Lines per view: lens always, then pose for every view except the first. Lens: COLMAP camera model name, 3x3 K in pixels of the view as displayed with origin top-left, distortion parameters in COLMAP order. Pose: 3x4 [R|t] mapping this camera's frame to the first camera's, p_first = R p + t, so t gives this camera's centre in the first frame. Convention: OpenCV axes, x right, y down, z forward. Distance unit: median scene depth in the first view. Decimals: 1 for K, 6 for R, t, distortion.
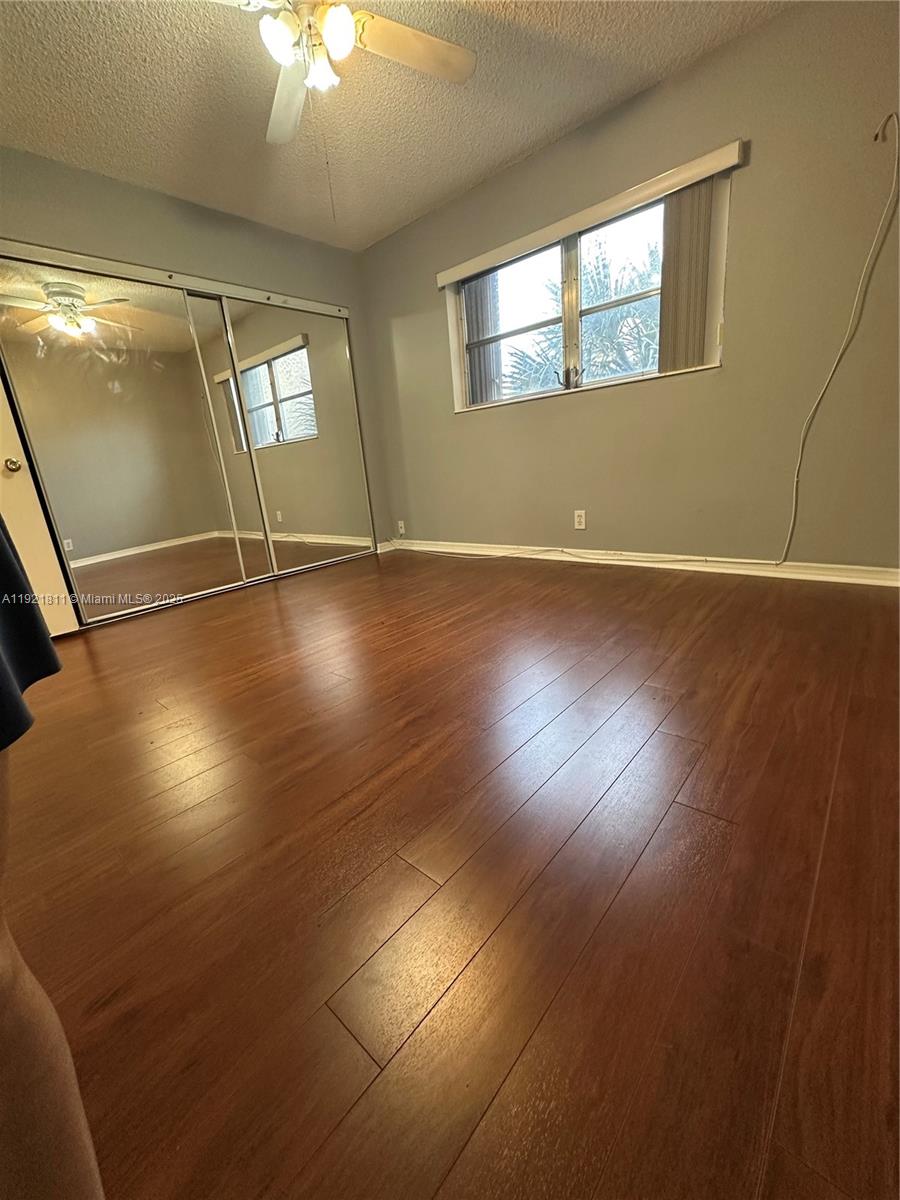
lens RADIAL K [[485.8, 0, 450.0], [0, 485.8, 600.0], [0, 0, 1]] dist [-0.002898, -0.000259]
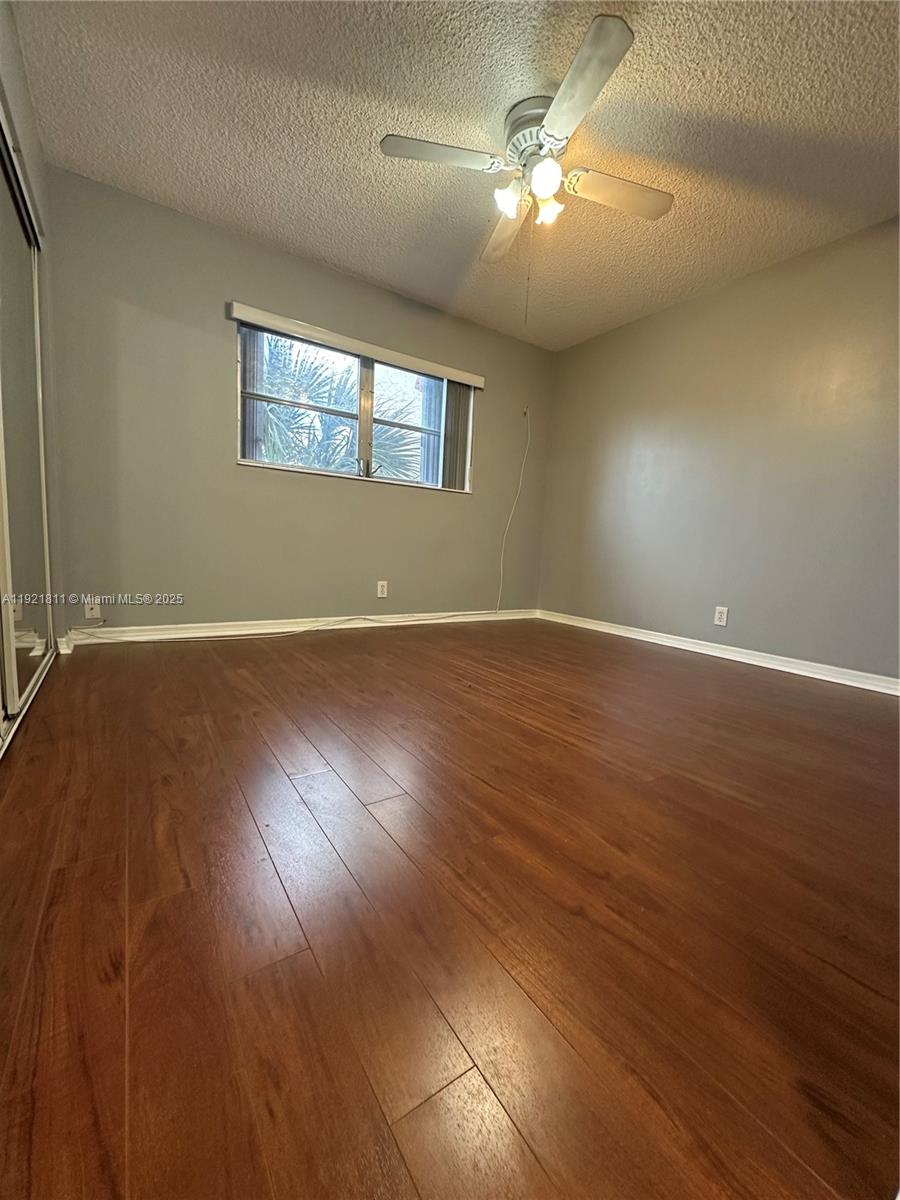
lens RADIAL K [[485.8, 0, 450.0], [0, 485.8, 600.0], [0, 0, 1]] dist [-0.002898, -0.000259]
pose [[0.236313, -0.012797, 0.971593, -0.895479], [0.192578, 0.980695, -0.033922, -0.078337], [-0.952402, 0.195124, 0.234215, 0.646069]]
